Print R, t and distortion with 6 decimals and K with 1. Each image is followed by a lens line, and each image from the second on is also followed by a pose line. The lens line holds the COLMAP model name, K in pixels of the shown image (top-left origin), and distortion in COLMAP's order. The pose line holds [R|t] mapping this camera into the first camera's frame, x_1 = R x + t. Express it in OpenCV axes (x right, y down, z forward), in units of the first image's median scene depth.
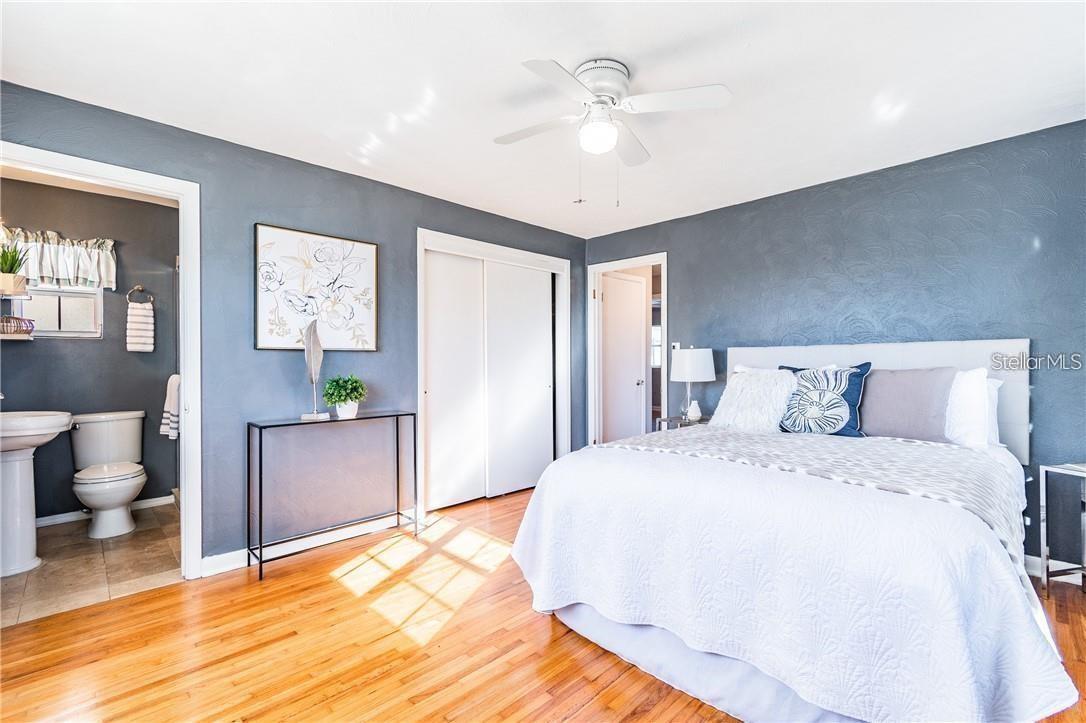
lens RADIAL K [[479.9, 0, 542.1], [0, 479.9, 360.2], [0, 0, 1]] dist [0.000582, -0.000473]
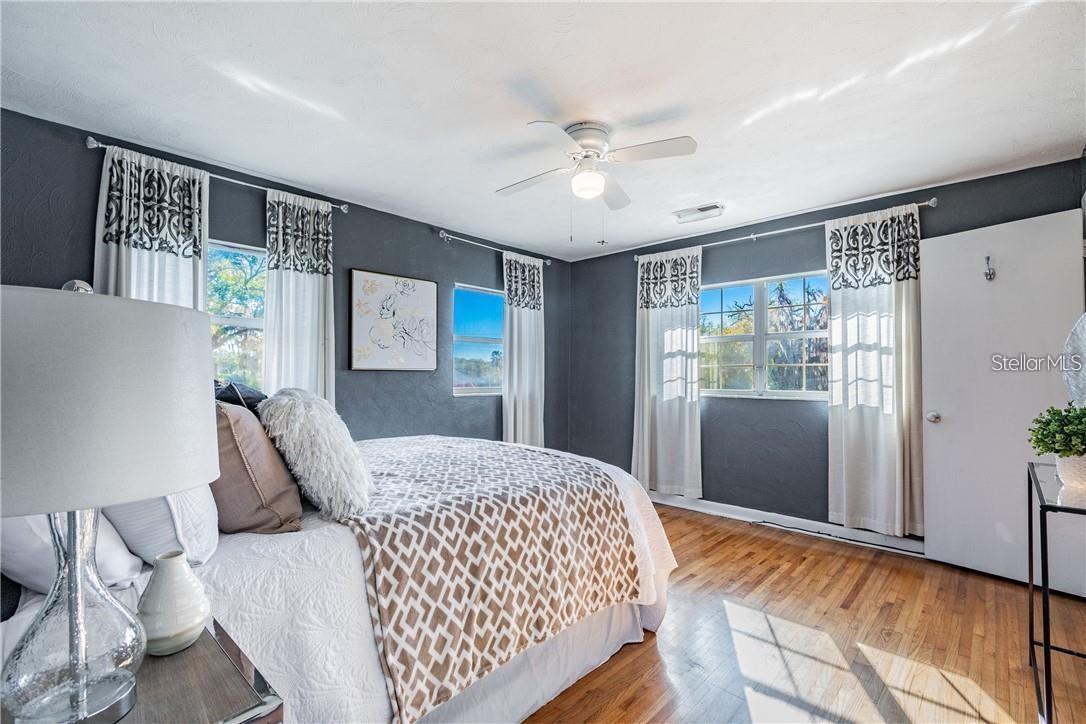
lens RADIAL K [[484.1, 0, 548.8], [0, 484.1, 363.3], [0, 0, 1]] dist [0.000715, 0.000077]
pose [[-0.998469, -0.003073, -0.055235, 0.226789], [-0.001741, 0.999707, -0.024145, -0.000809], [0.055293, -0.024012, -0.998181, 1.776874]]
